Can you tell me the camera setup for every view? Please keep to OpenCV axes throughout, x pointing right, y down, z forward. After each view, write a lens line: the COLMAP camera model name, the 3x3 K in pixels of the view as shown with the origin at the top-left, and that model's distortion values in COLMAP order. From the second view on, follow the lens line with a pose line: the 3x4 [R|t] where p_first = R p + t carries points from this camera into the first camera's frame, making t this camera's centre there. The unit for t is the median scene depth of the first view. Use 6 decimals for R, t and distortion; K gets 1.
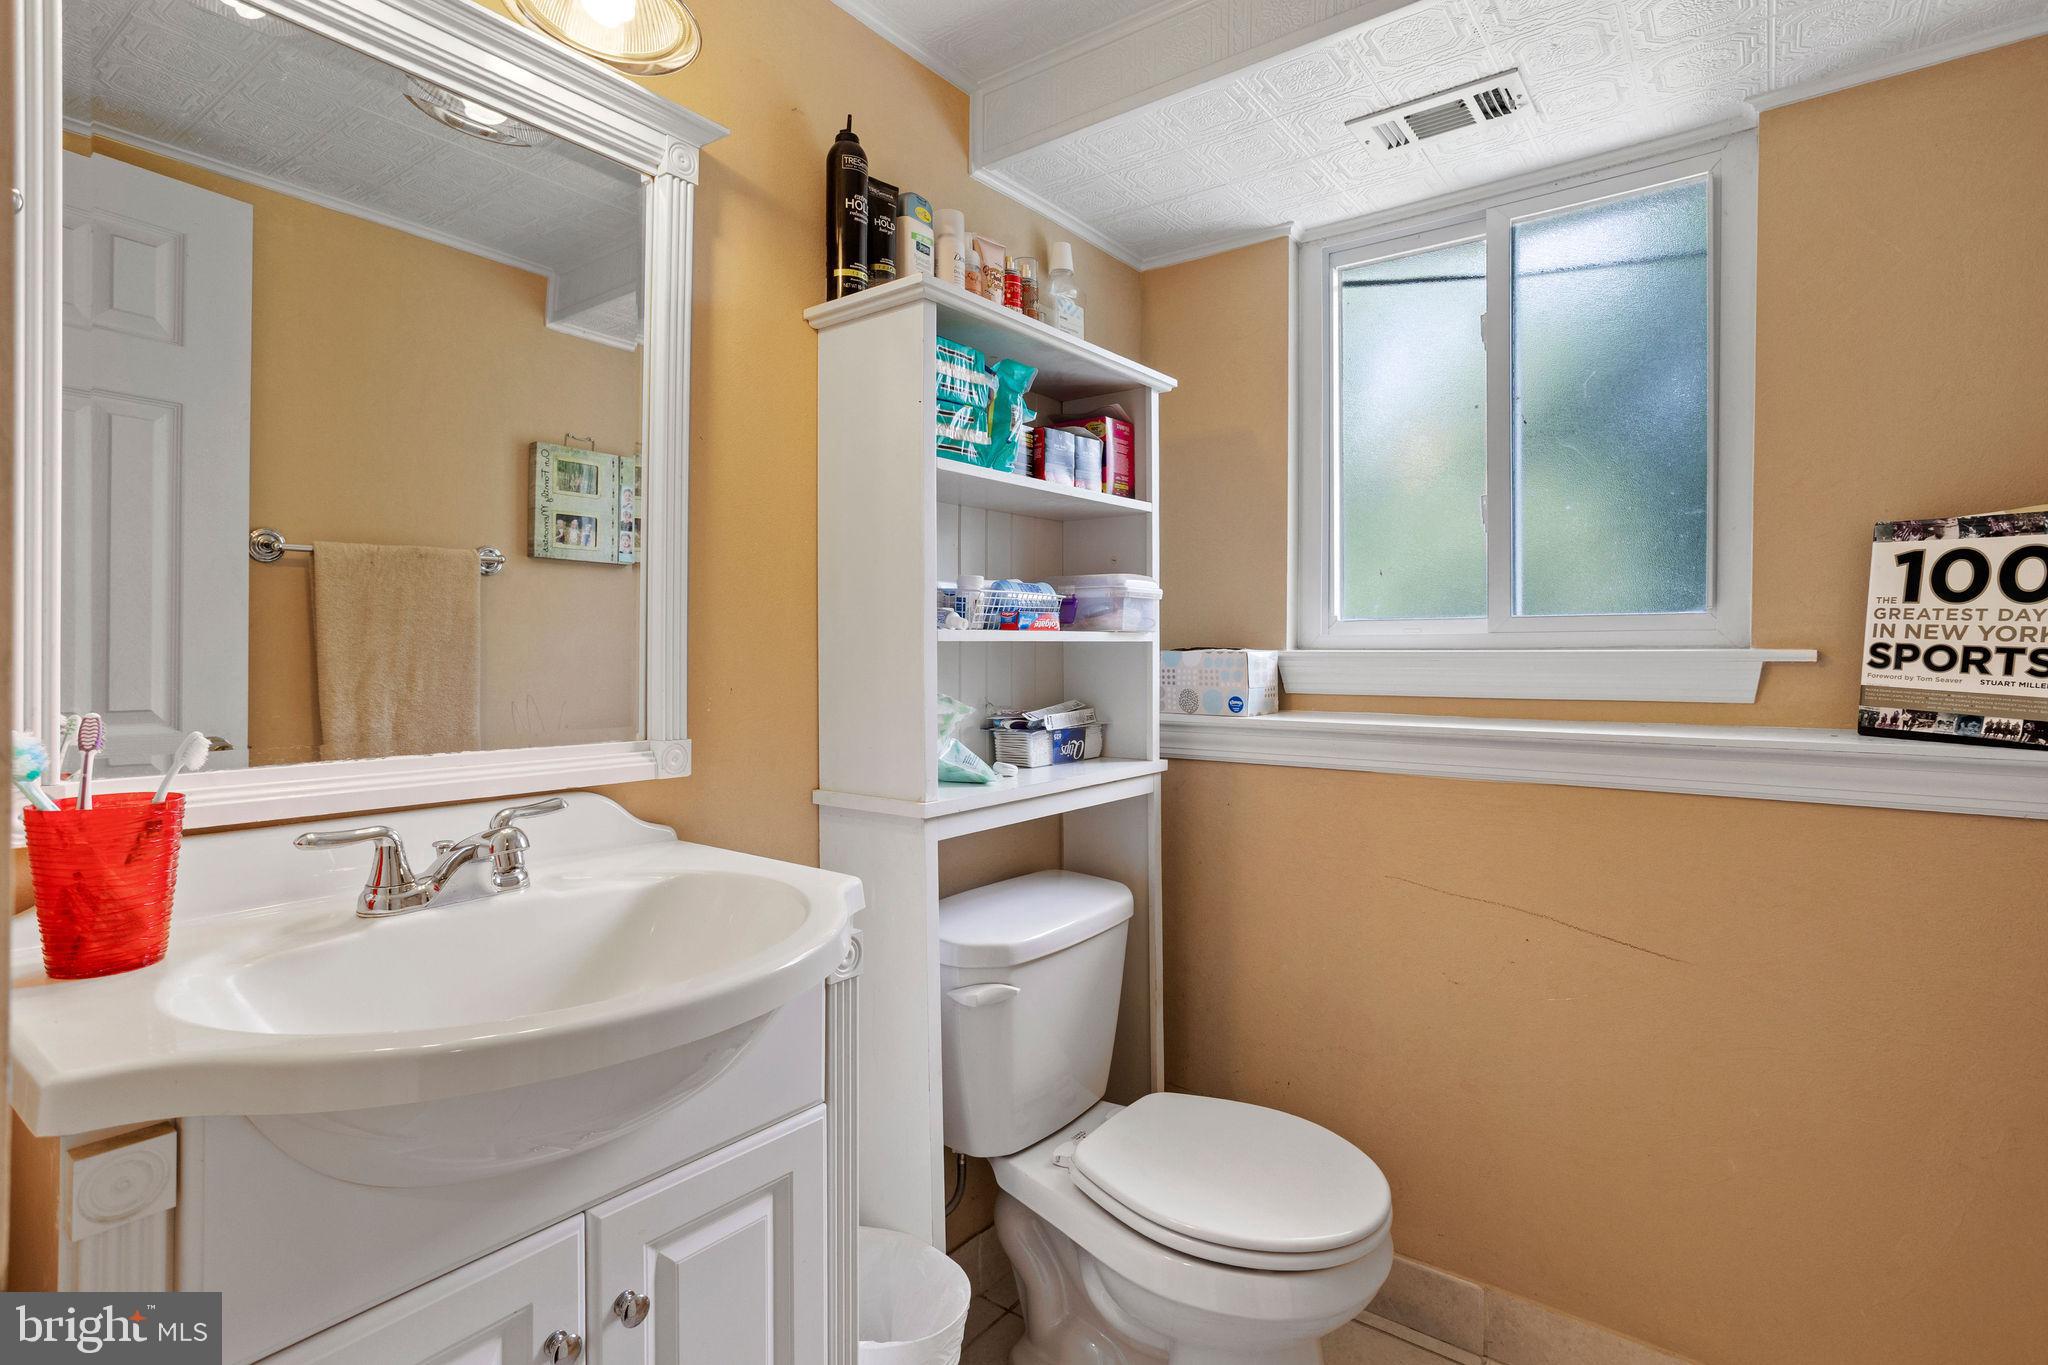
lens RADIAL K [[983.0, 0, 1025.1], [0, 983.0, 664.0], [0, 0, 1]] dist [-0.020669, 0.010924]
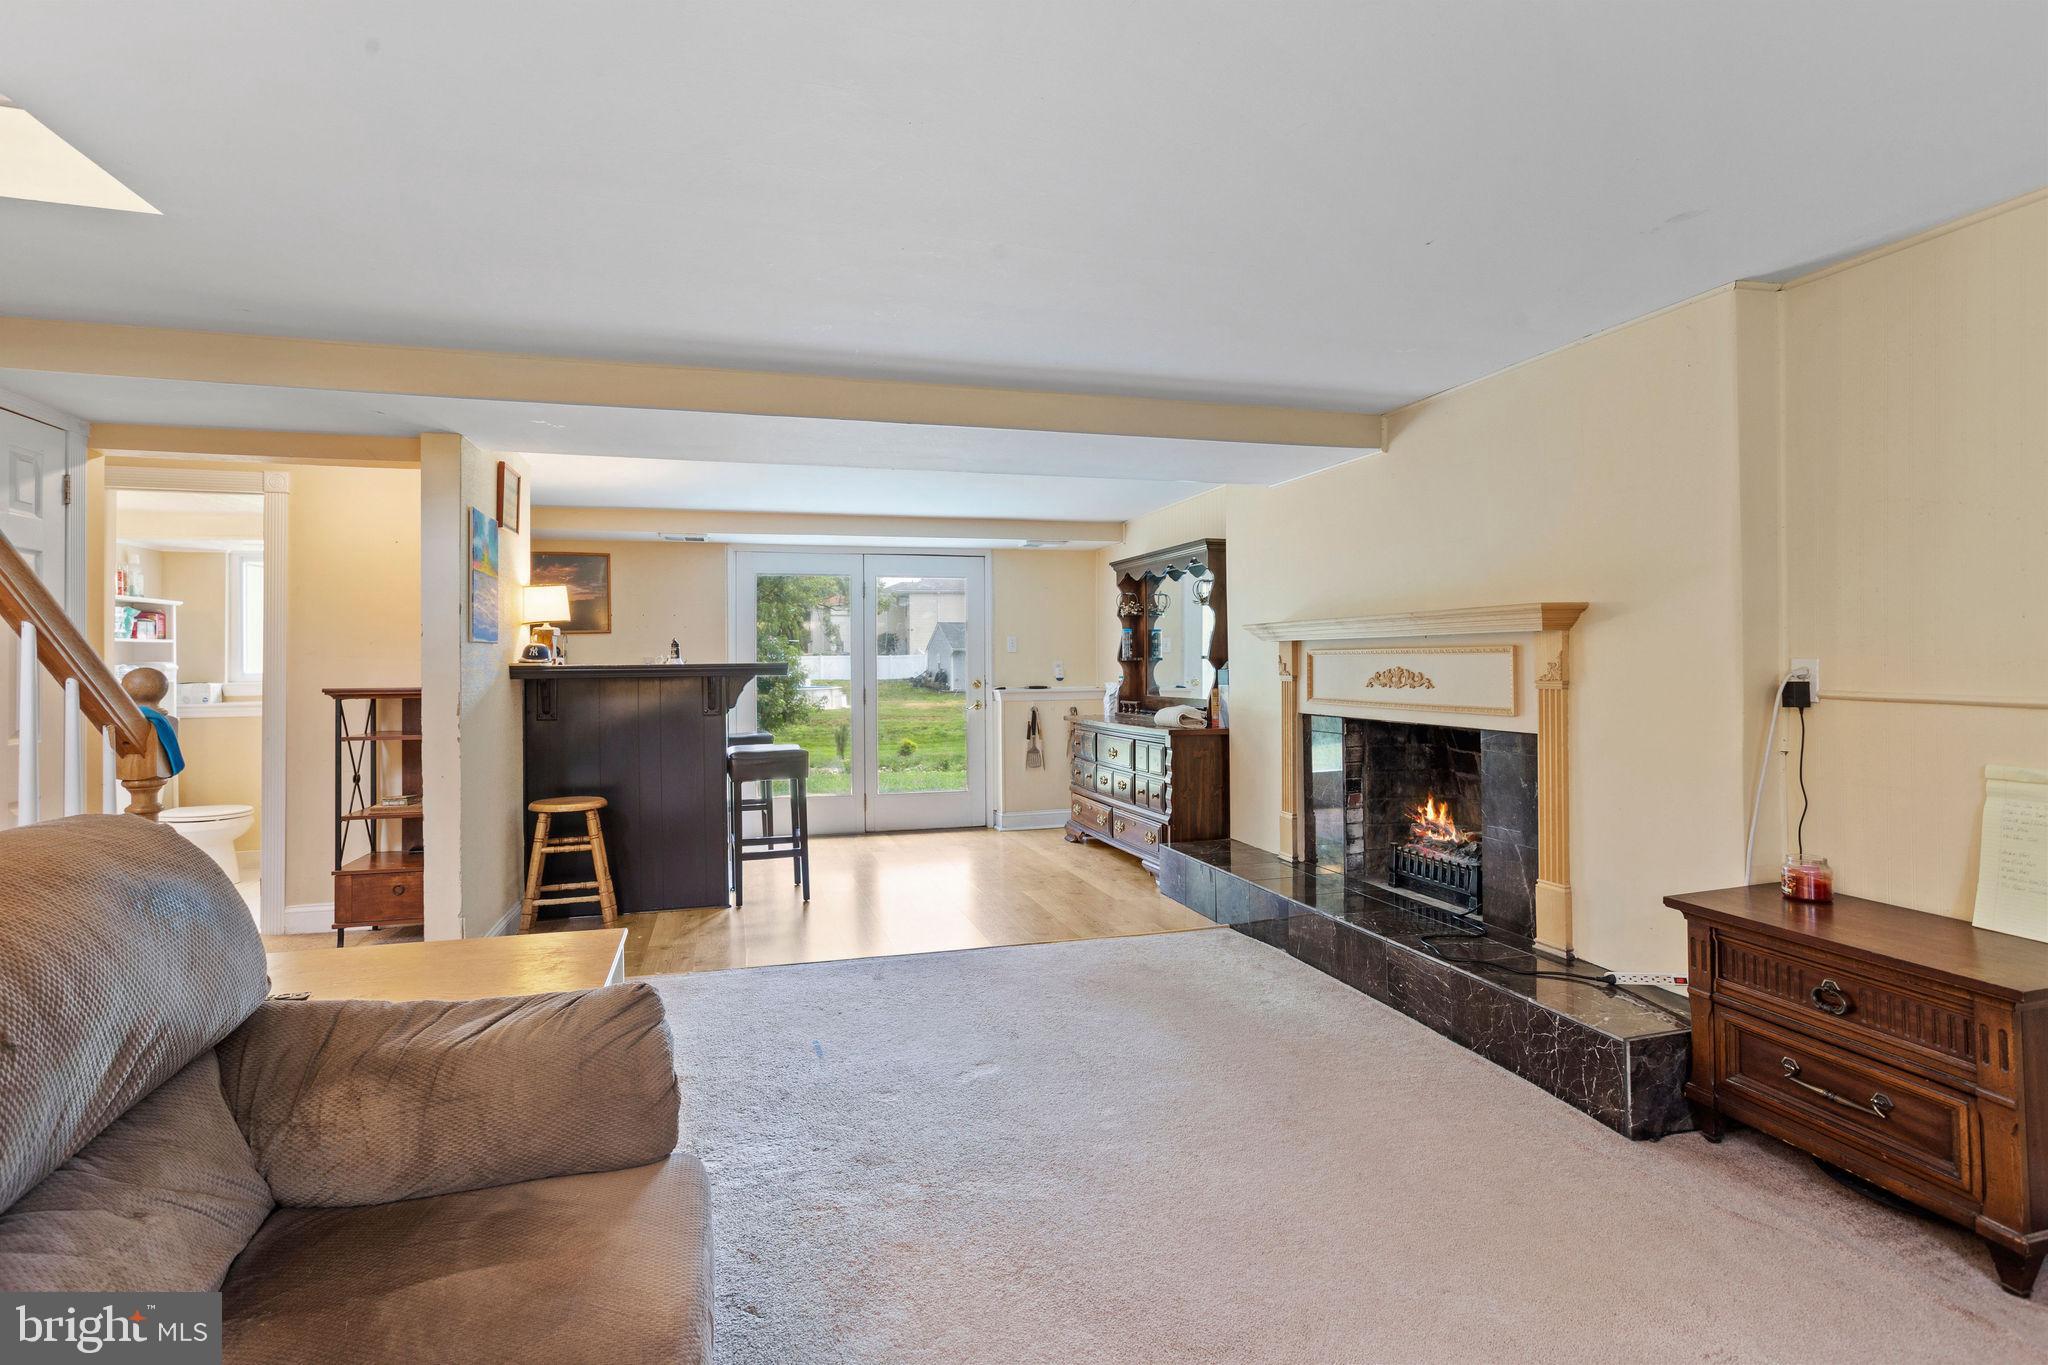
lens RADIAL K [[983.0, 0, 1039.4], [0, 983.0, 670.5], [0, 0, 1]] dist [-0.020669, 0.010924]
pose [[0.594532, -0.004262, 0.804060, -0.787733], [0.012960, 0.999907, -0.004283, -0.007995], [-0.803967, 0.012967, 0.594532, -3.362518]]
